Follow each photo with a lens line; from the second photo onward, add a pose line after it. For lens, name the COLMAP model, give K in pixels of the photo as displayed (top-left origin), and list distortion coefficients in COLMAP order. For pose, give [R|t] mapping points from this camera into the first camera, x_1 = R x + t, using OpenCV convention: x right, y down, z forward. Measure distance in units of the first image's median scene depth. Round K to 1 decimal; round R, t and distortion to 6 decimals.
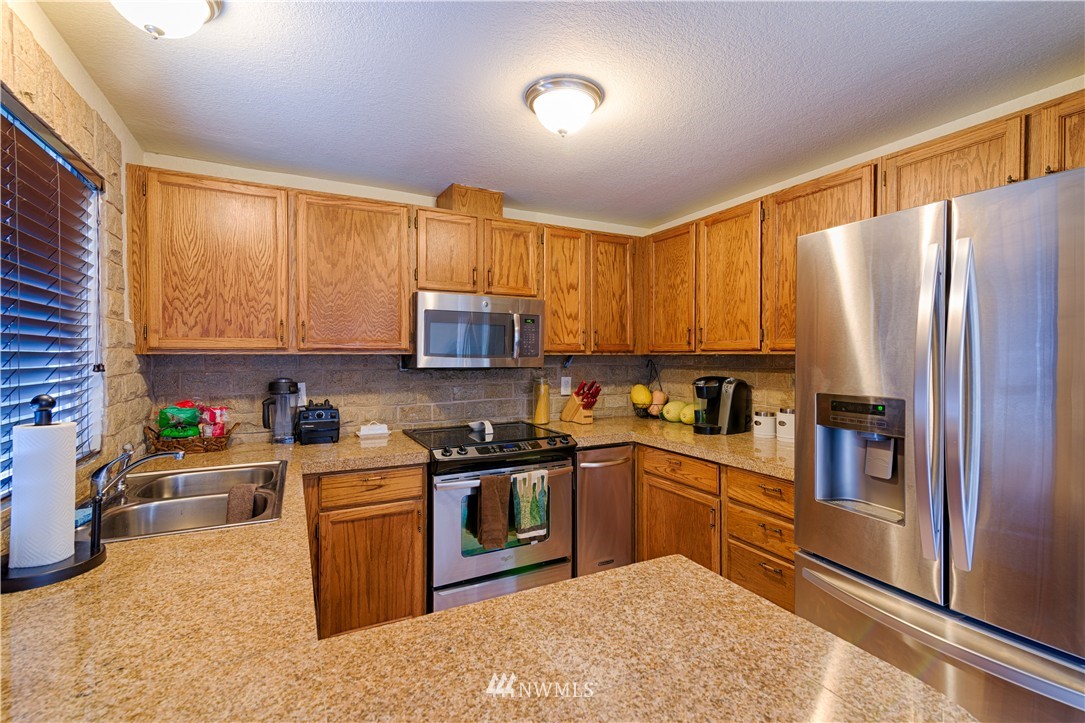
lens RADIAL K [[496.7, 0, 542.8], [0, 496.7, 355.4], [0, 0, 1]] dist [0.011204, -0.001301]
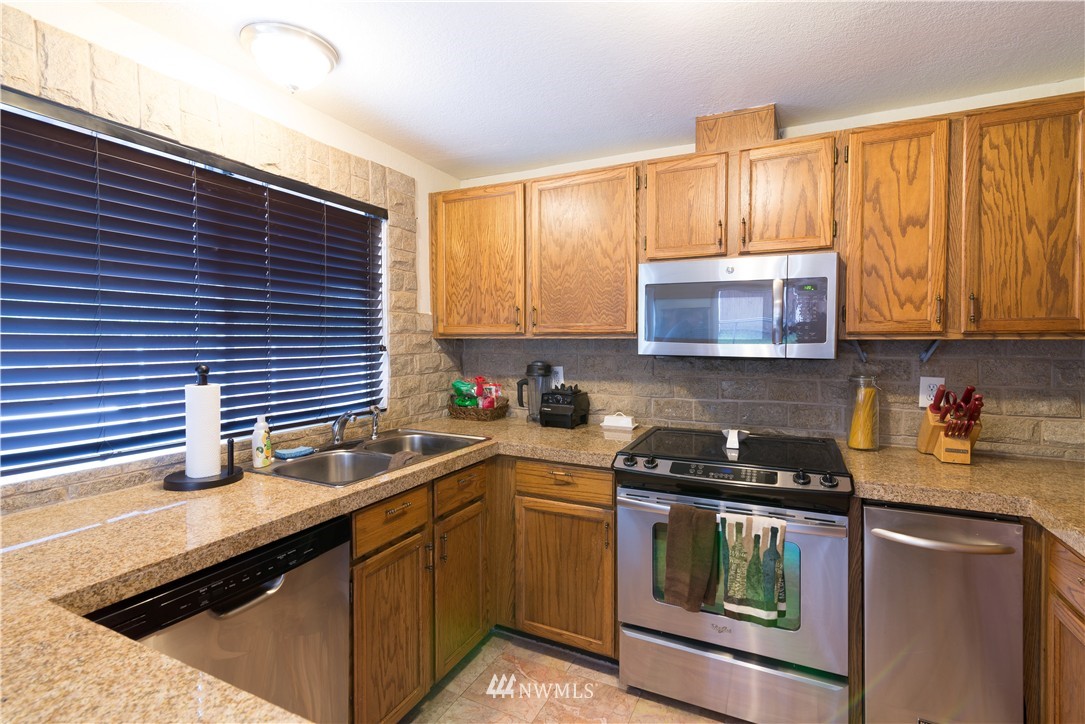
lens RADIAL K [[496.7, 0, 546.4], [0, 496.7, 348.6], [0, 0, 1]] dist [0.011204, -0.001301]
pose [[0.599832, 0.015490, -0.799976, 0.340404], [-0.002551, 0.999845, 0.017447, 0.000328], [0.800122, -0.008425, 0.599779, 0.386440]]
